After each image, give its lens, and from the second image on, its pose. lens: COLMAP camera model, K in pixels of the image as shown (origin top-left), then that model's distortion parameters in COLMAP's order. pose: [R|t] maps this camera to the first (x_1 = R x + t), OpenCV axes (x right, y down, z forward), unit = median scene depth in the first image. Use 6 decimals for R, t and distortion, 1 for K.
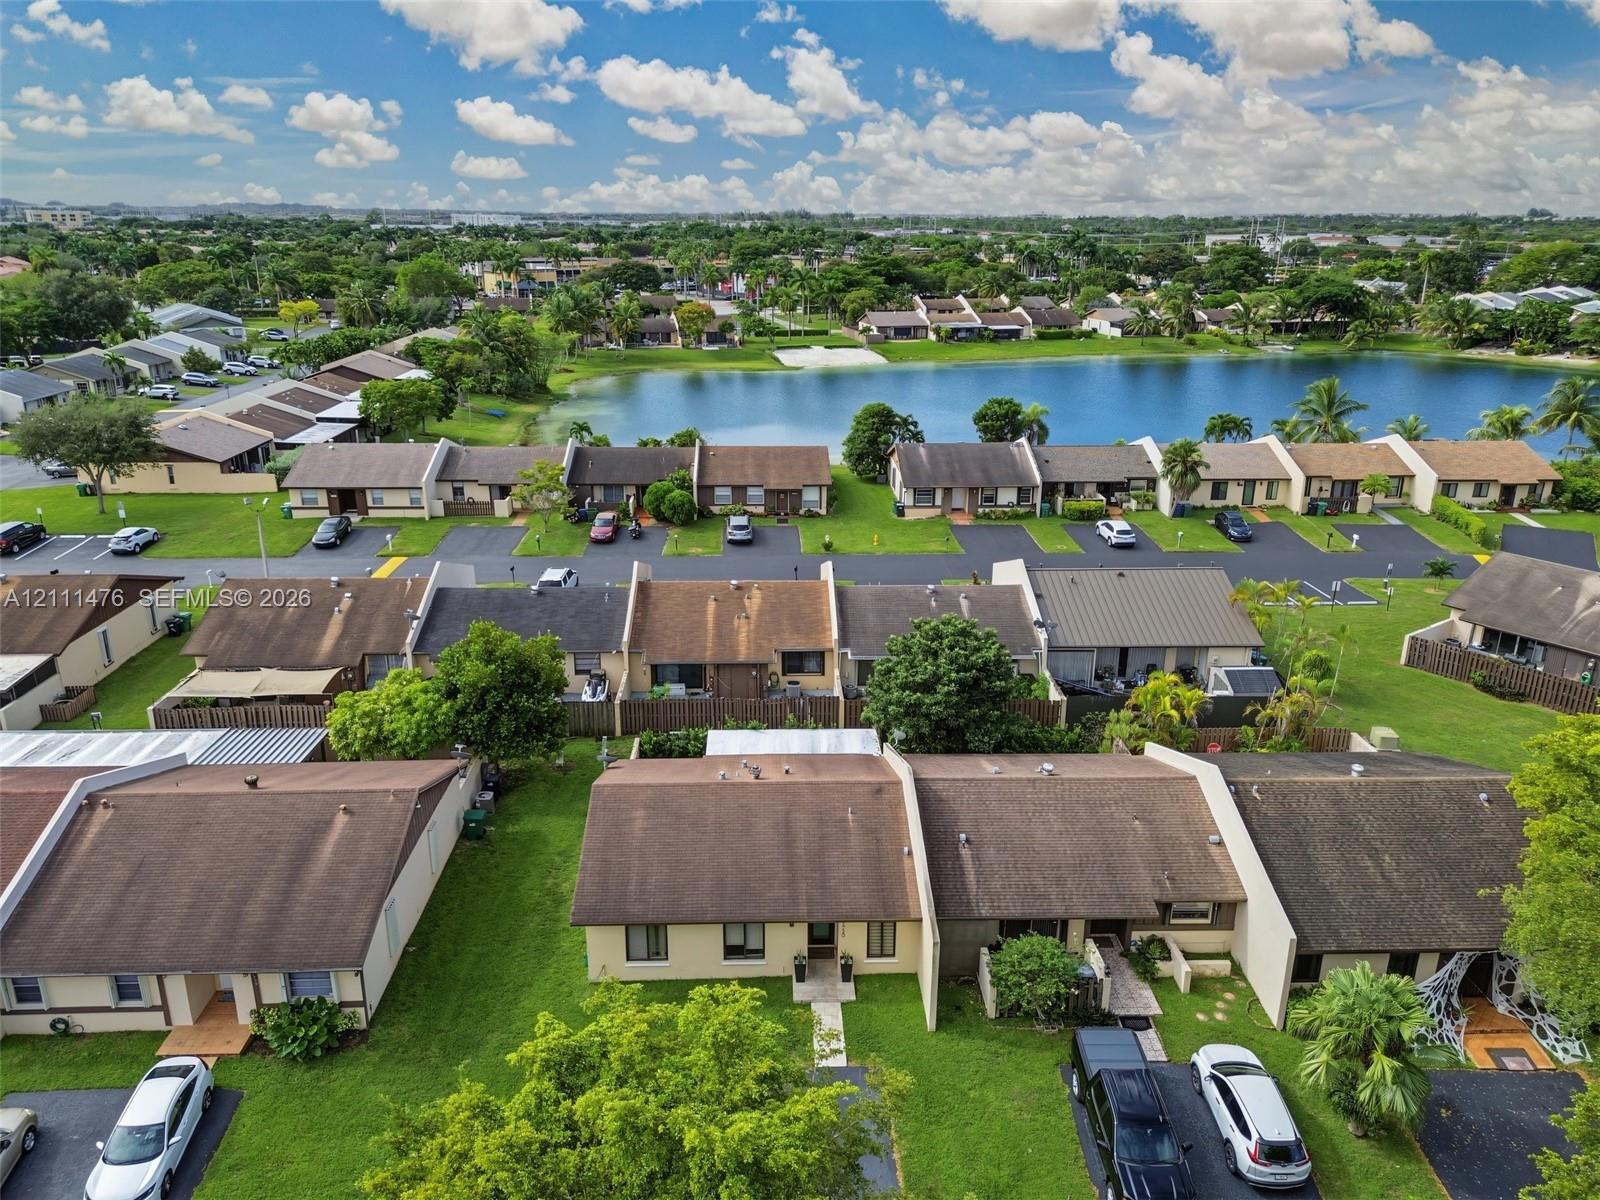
lens RADIAL K [[1142.3, 0, 788.9], [0, 1142.3, 607.7], [0, 0, 1]] dist [0.066245, -0.063320]
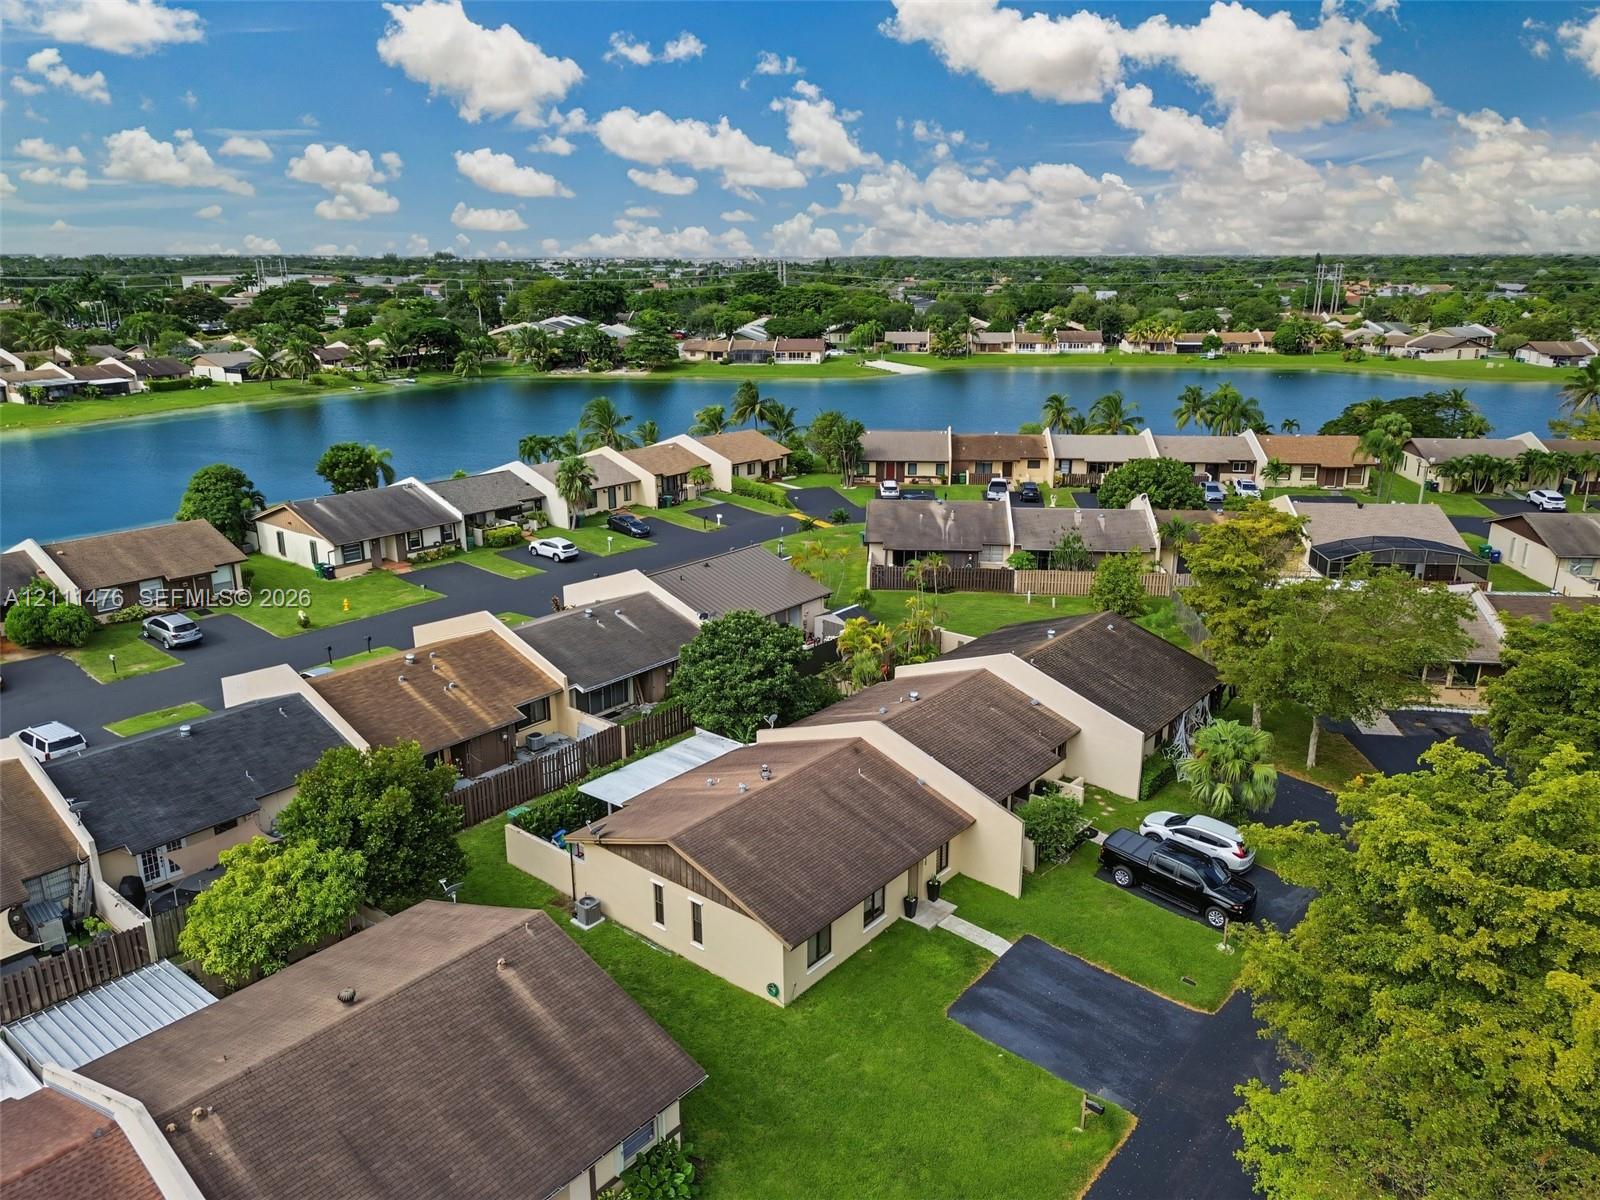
lens RADIAL K [[1142.3, 0, 788.9], [0, 1142.3, 607.7], [0, 0, 1]] dist [0.066245, -0.063320]
pose [[0.660775, -0.224342, 0.716273, -0.330603], [0.247351, 0.966066, 0.074393, -0.035804], [-0.708656, 0.128013, 0.693844, 0.100629]]
